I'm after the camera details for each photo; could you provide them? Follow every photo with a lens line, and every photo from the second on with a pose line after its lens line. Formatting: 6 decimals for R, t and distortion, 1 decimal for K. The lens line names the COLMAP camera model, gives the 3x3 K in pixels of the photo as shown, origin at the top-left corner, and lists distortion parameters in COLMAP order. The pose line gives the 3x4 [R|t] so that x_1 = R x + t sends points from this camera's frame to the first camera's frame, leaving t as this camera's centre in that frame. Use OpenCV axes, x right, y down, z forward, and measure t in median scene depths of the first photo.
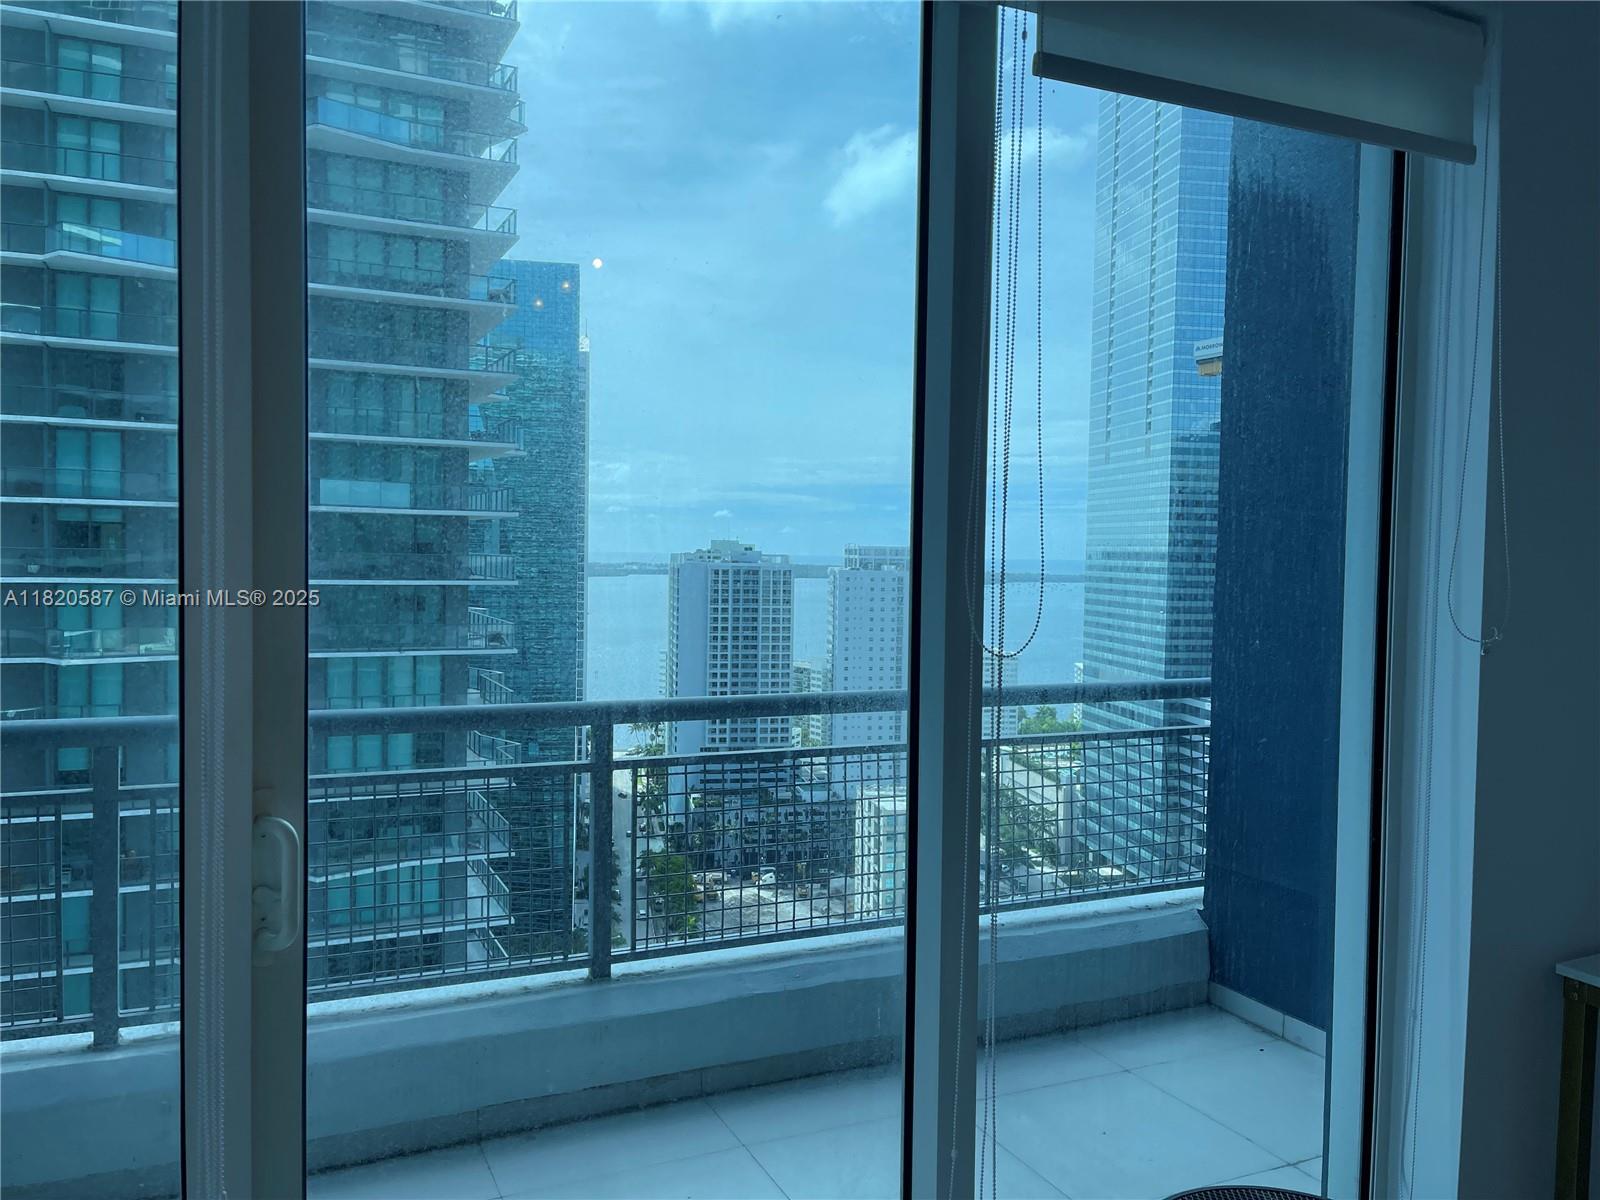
lens RADIAL K [[1220.6, 0, 783.5], [0, 1220.6, 602.2], [0, 0, 1]] dist [0.060426, -0.074493]
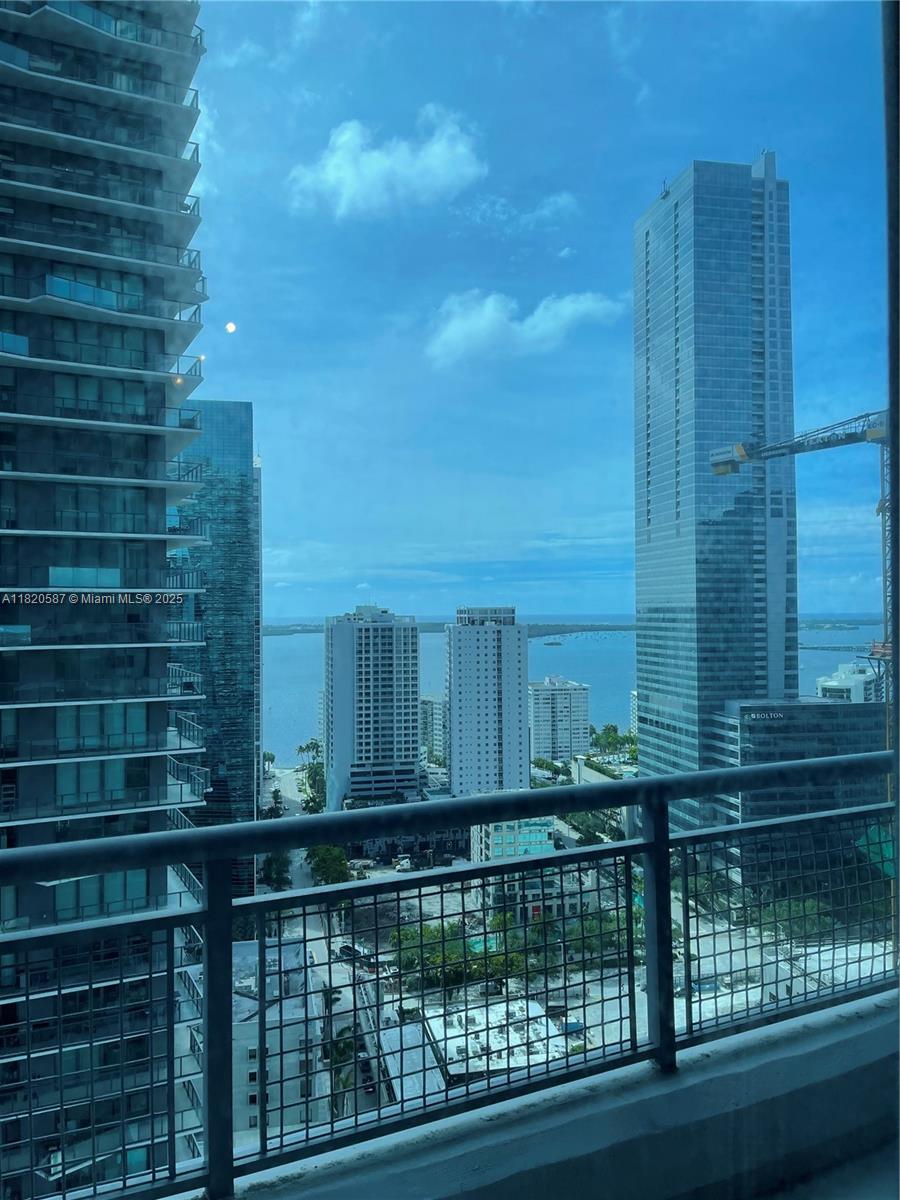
lens RADIAL K [[877.8, 0, 431.9], [0, 877.8, 599.7], [0, 0, 1]] dist [0.048351, -0.000436]
pose [[0.999362, -0.023547, 0.026851, -0.039613], [0.024975, 0.998222, -0.054123, -0.064636], [-0.025529, 0.054759, 0.998173, 0.752776]]
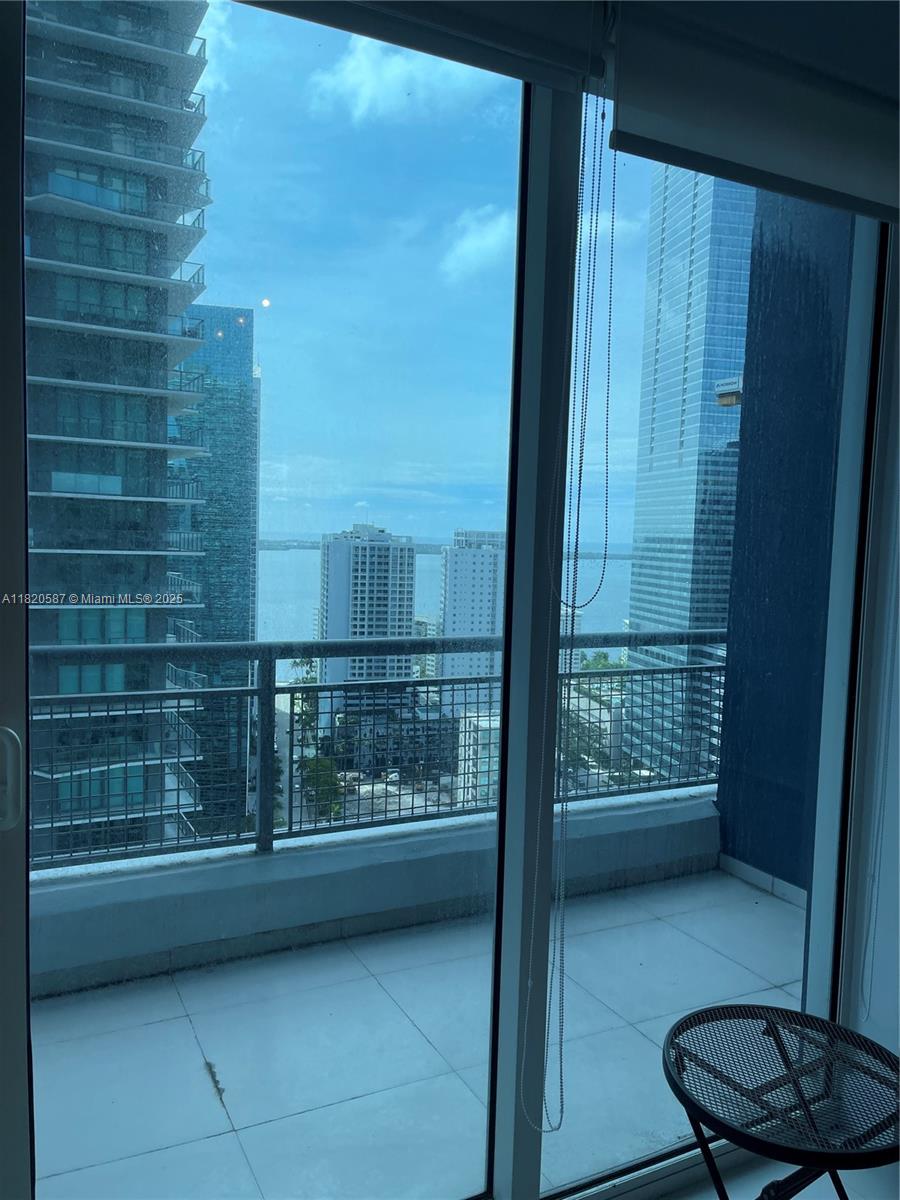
lens RADIAL K [[915.5, 0, 447.9], [0, 915.5, 614.9], [0, 0, 1]] dist [0.060426, -0.074493]
pose [[0.998941, 0.011407, 0.044579, -0.000070], [-0.013473, 0.998836, 0.046308, 0.002281], [-0.043999, -0.046859, 0.997932, 0.008362]]
